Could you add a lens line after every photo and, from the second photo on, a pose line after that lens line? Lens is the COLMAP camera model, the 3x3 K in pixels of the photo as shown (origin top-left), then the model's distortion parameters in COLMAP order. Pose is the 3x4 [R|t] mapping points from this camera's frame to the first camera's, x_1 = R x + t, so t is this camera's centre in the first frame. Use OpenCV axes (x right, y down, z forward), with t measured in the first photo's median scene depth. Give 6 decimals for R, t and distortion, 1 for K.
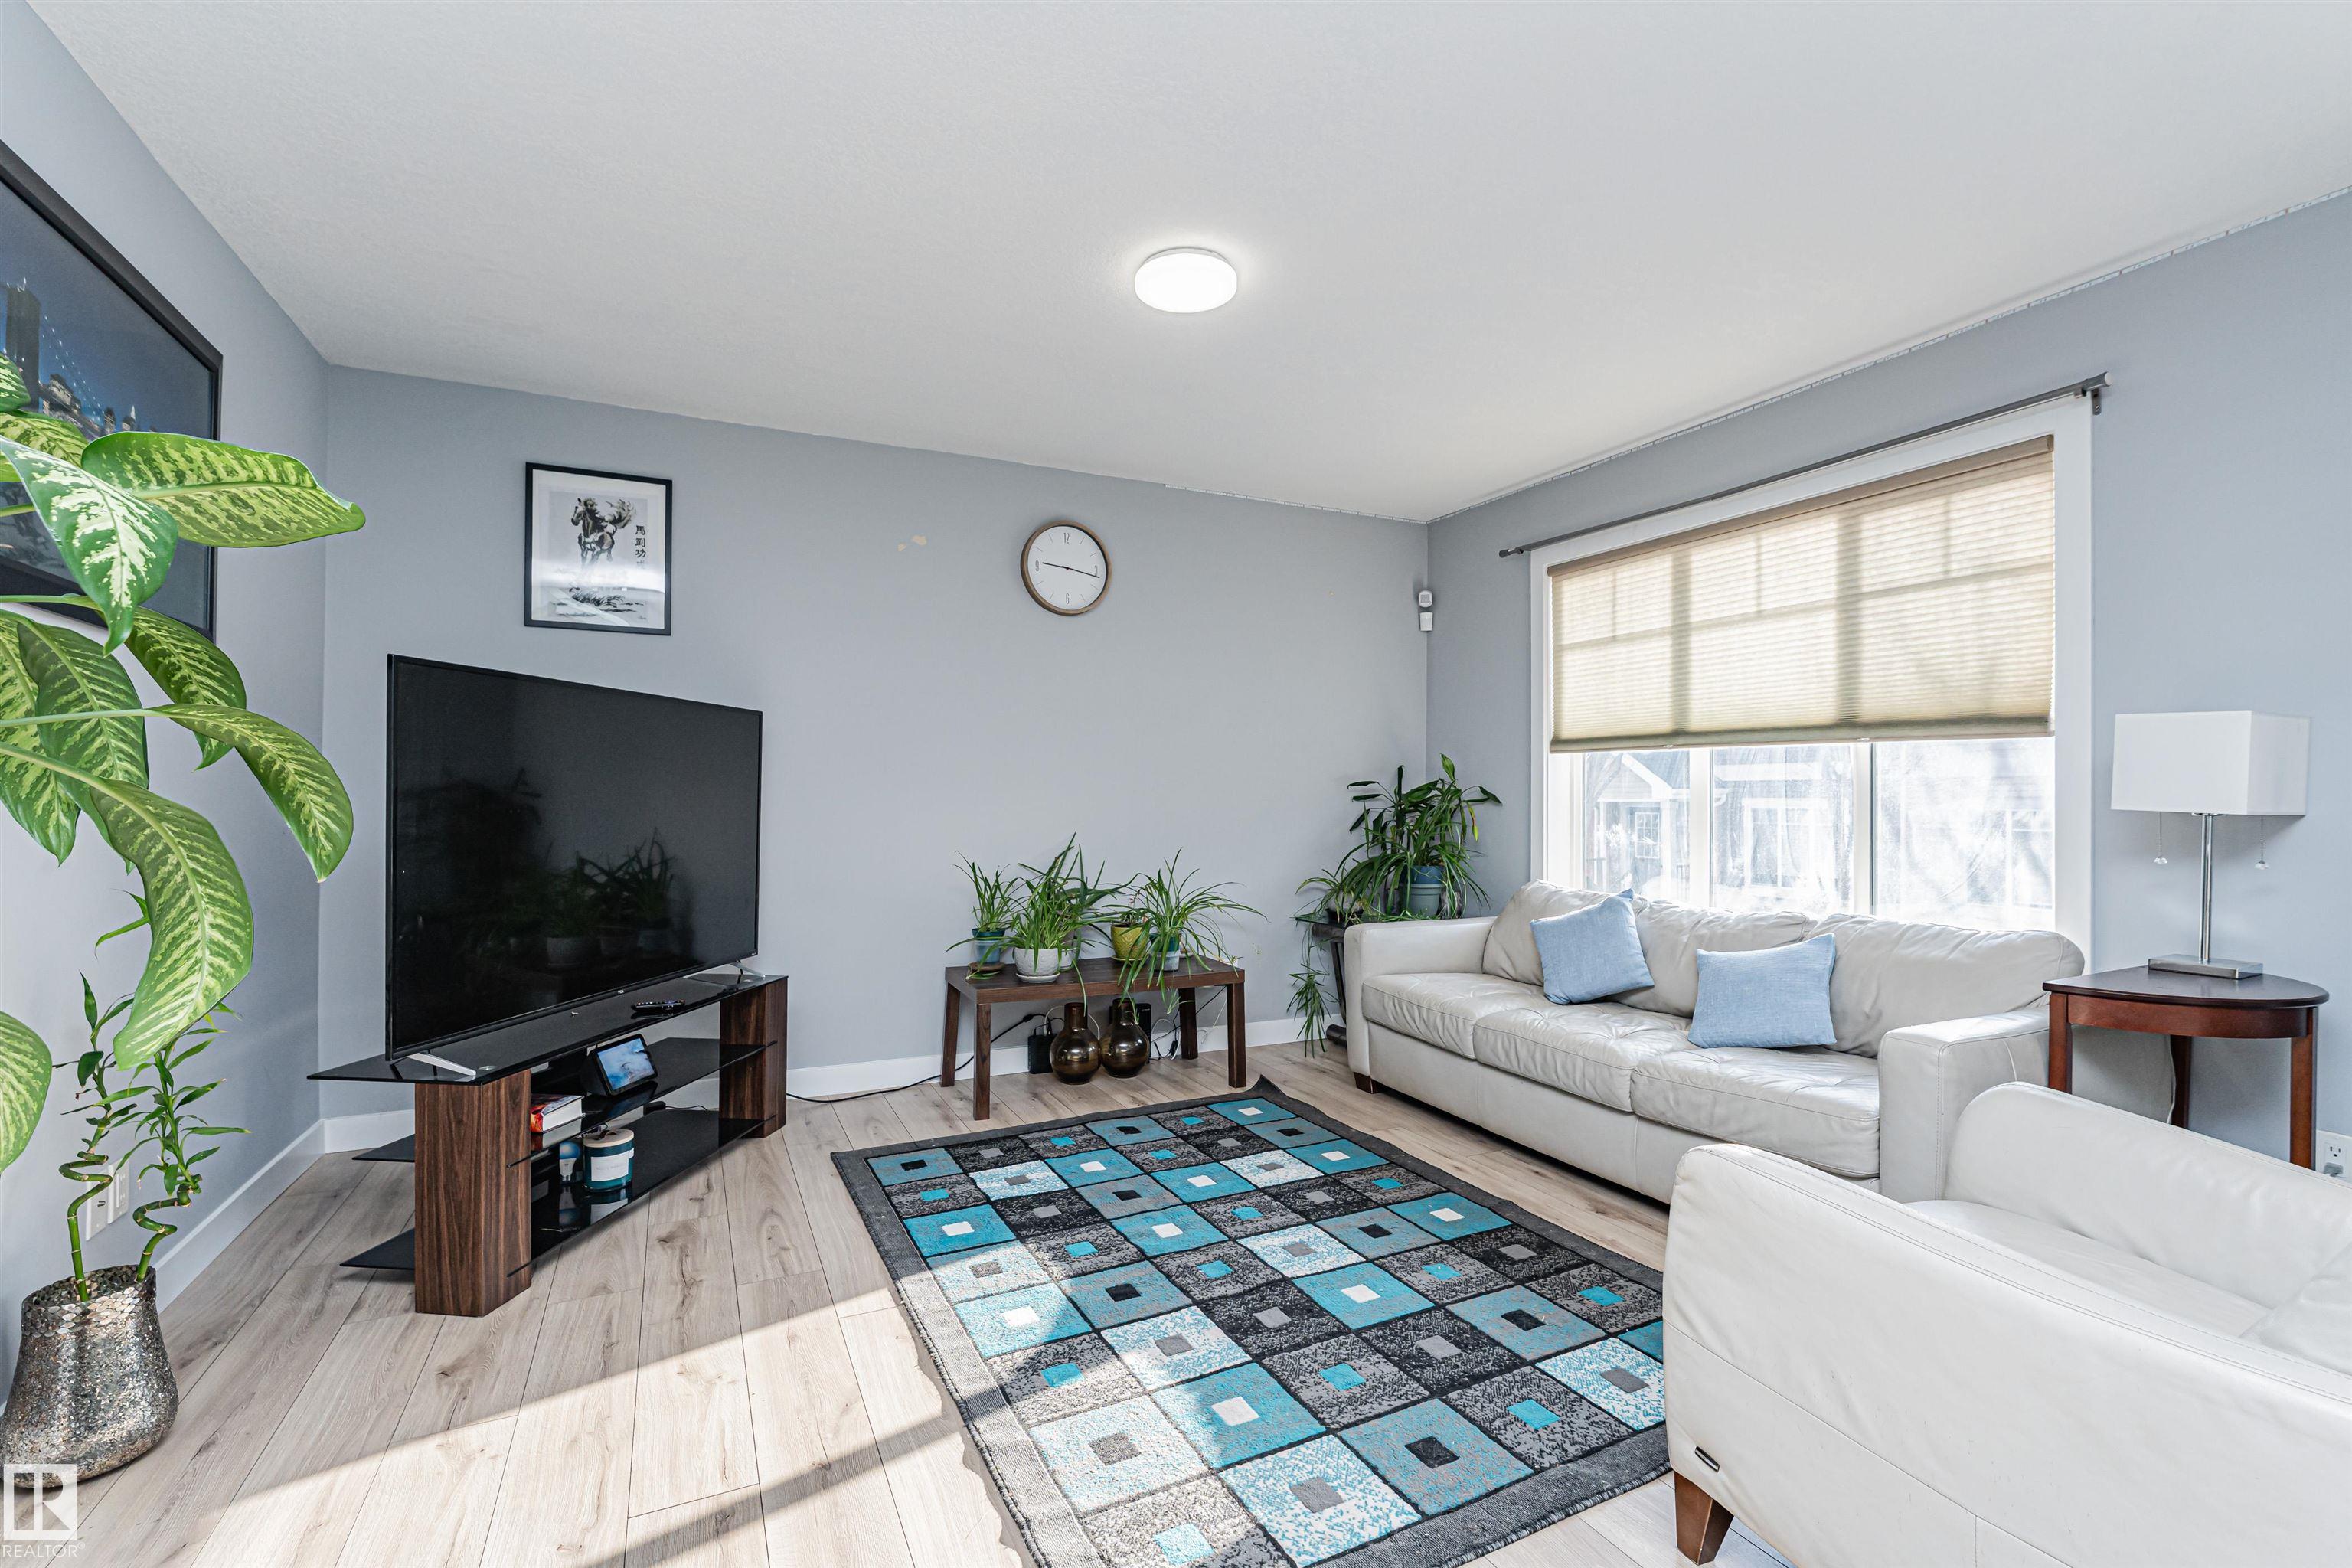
lens RADIAL K [[1075.8, 0, 1193.7], [0, 1075.8, 787.0], [0, 0, 1]] dist [0.002226, 0.000130]
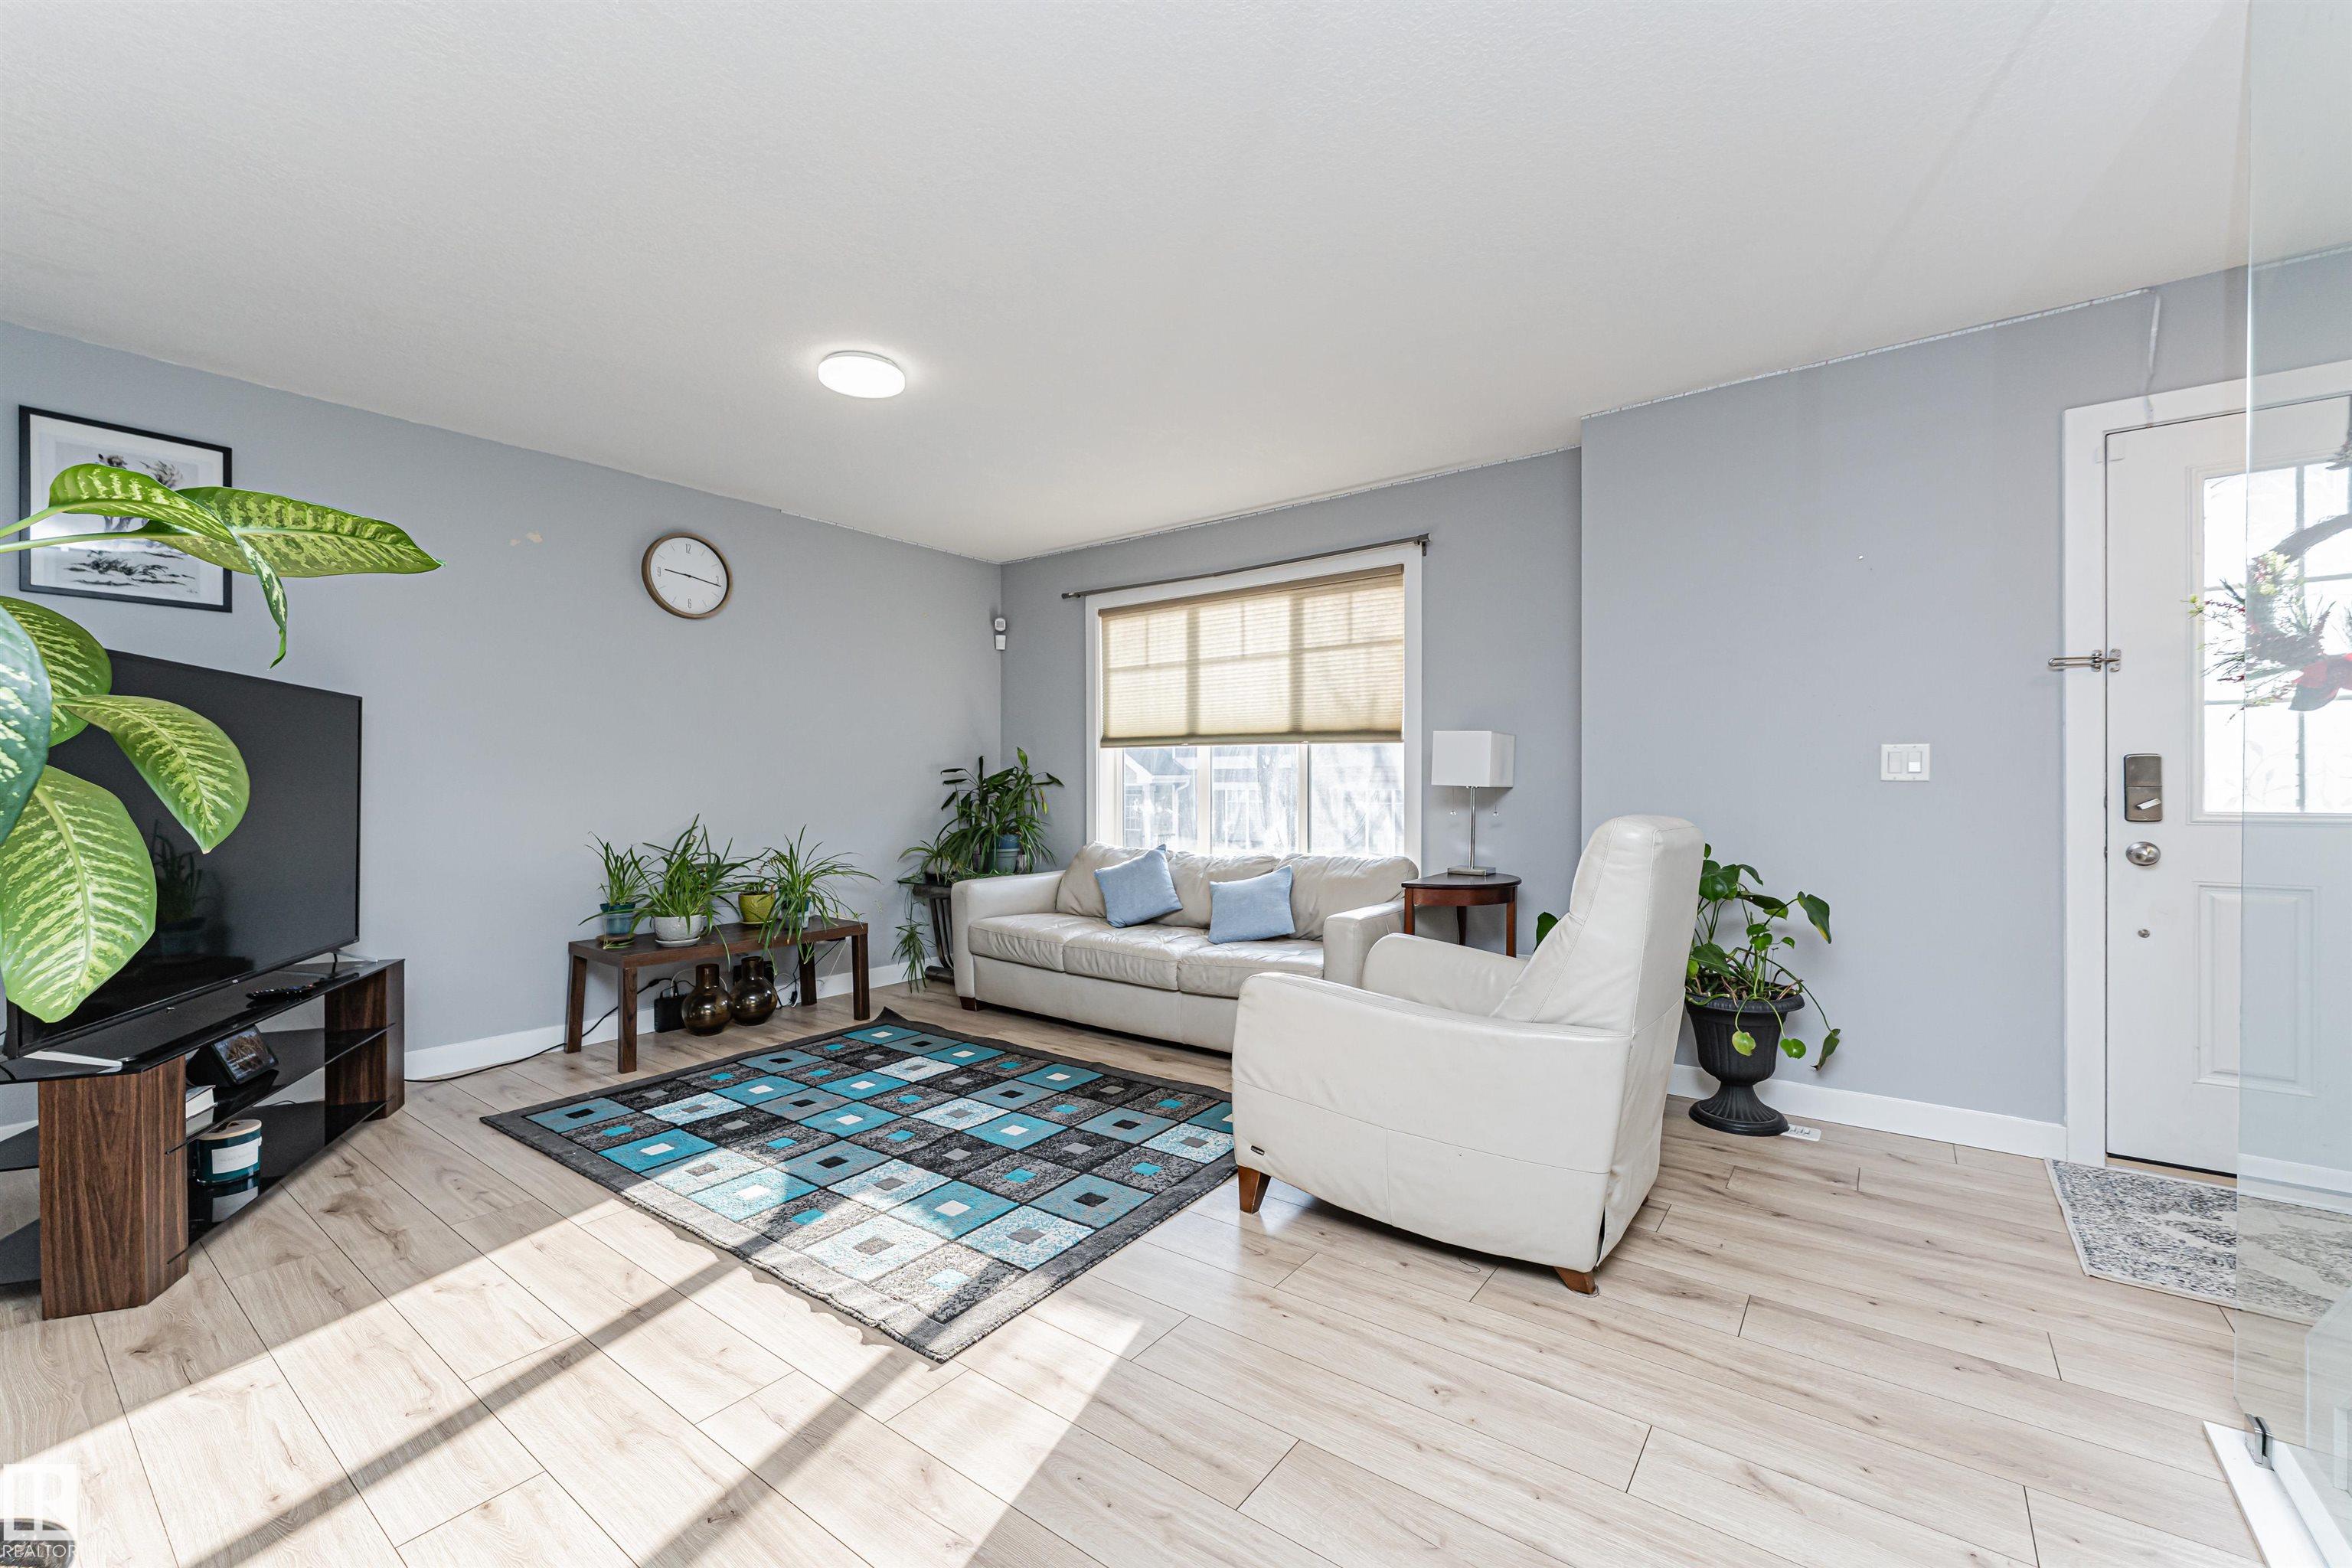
lens RADIAL K [[970.9, 0, 1156.2], [0, 970.9, 783.1], [0, 0, 1]] dist [0.004784, 0.000050]
pose [[0.903958, -0.004445, 0.427599, -0.203366], [0.000822, 0.999962, 0.008657, 0.003747], [-0.427621, -0.007474, 0.903927, -0.210763]]
